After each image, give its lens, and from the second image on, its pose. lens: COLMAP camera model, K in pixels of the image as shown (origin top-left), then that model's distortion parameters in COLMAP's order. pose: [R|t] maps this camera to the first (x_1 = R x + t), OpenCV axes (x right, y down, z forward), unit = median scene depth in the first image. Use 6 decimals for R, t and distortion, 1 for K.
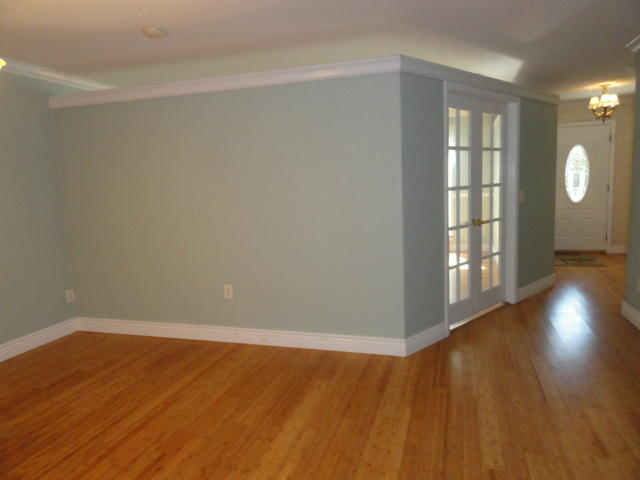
lens RADIAL K [[442.3, 0, 323.6], [0, 442.3, 237.8], [0, 0, 1]] dist [-0.006468, 0.000429]
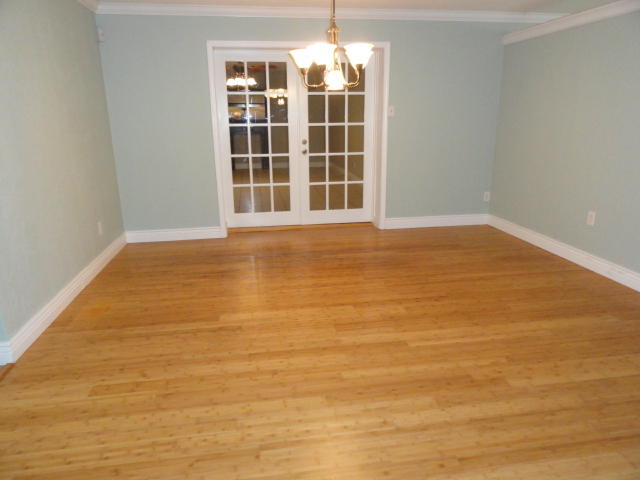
lens RADIAL K [[442.3, 0, 318.2], [0, 442.3, 241.9], [0, 0, 1]] dist [-0.006468, 0.000429]
pose [[0.440012, 0.281376, -0.852770, 0.534487], [-0.124428, 0.959585, 0.252417, -0.009428], [0.889329, -0.004958, 0.457240, -0.059749]]
